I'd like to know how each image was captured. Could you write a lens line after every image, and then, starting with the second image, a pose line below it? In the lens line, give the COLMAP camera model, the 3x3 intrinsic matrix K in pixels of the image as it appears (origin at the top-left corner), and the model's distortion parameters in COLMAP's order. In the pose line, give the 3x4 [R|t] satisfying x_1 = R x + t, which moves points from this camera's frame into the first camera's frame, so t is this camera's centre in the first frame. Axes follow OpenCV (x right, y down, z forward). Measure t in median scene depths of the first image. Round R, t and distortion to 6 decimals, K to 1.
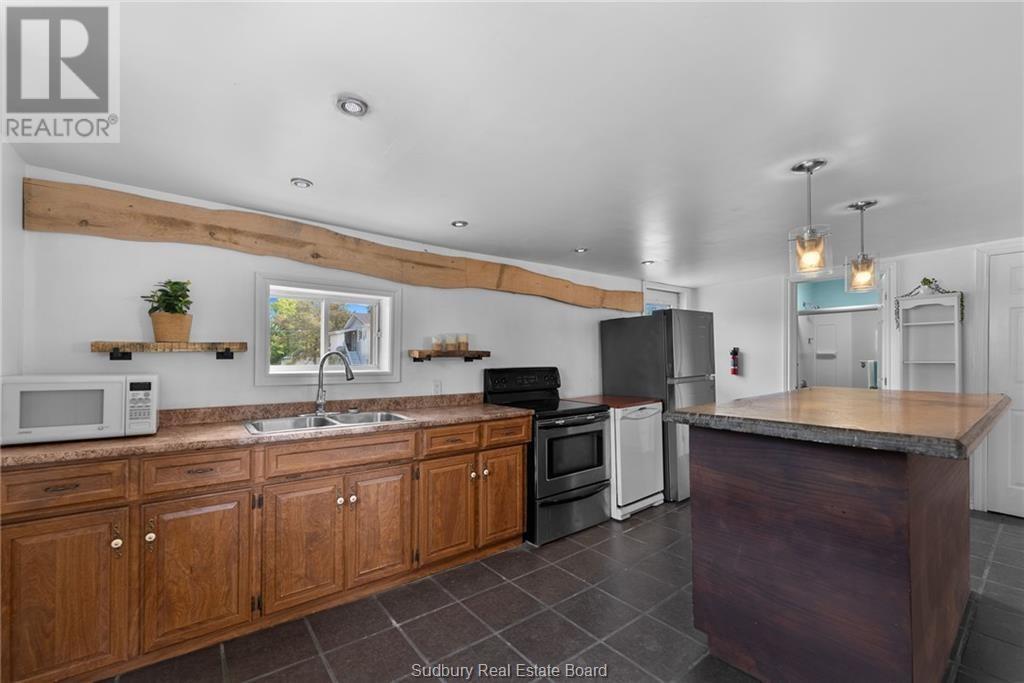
lens RADIAL K [[426.9, 0, 513.4], [0, 426.9, 355.8], [0, 0, 1]] dist [0.001258, -0.000911]
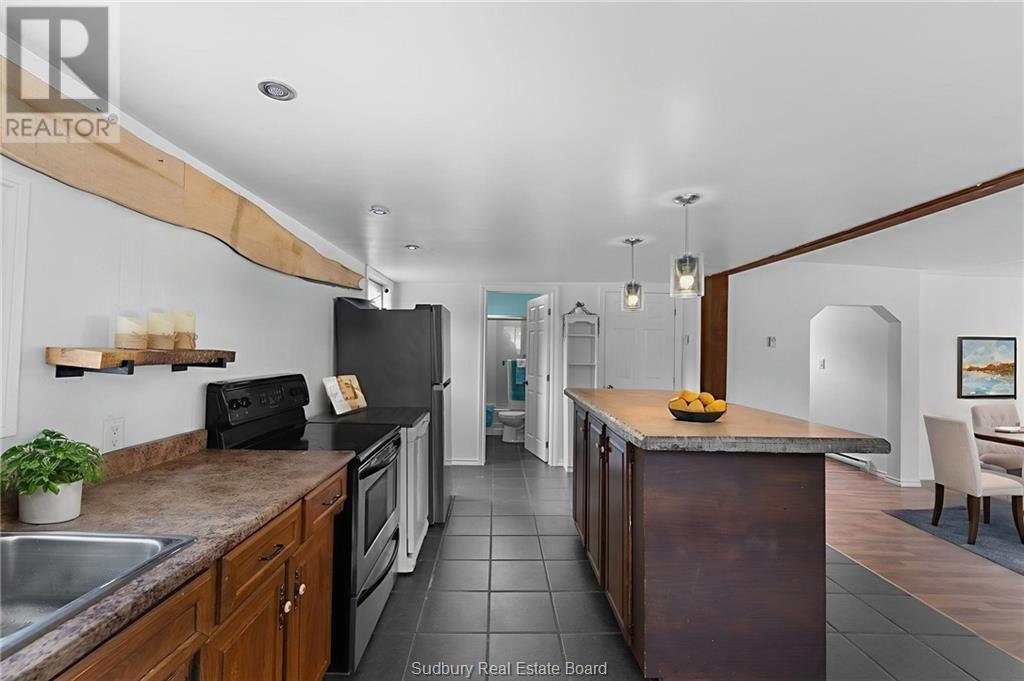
lens RADIAL K [[426.9, 0, 502.2], [0, 426.9, 345.0], [0, 0, 1]] dist [0.001258, -0.000911]
pose [[0.605570, 0.028448, 0.795284, -0.345217], [-0.024638, 0.999552, -0.016993, -0.021856], [-0.795411, -0.009304, 0.605999, 0.501025]]
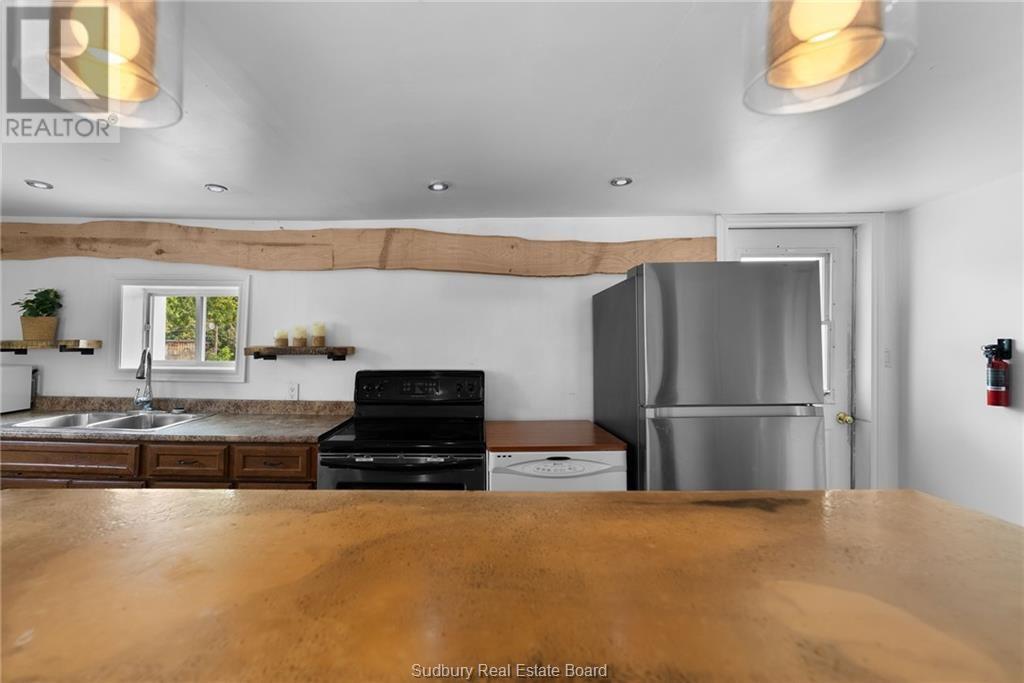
lens RADIAL K [[426.9, 0, 494.8], [0, 426.9, 333.5], [0, 0, 1]] dist [0.001258, -0.000911]
pose [[0.768256, -0.016296, -0.639935, 0.771349], [-0.004765, 0.999503, -0.031173, -0.015485], [0.640125, 0.026998, 0.767796, 0.733433]]
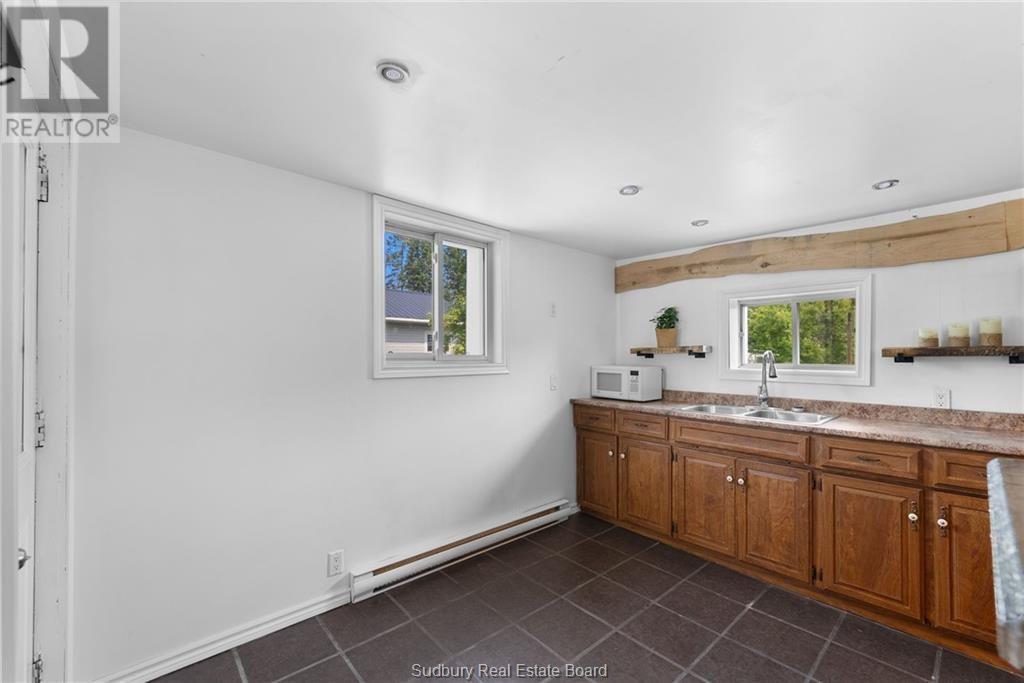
lens RADIAL K [[426.9, 0, 512.4], [0, 426.9, 355.2], [0, 0, 1]] dist [0.001258, -0.000911]
pose [[0.070928, -0.005808, -0.997465, 0.591779], [0.001725, 0.999982, -0.005700, 0.005285], [0.997480, -0.001317, 0.070937, 0.263618]]
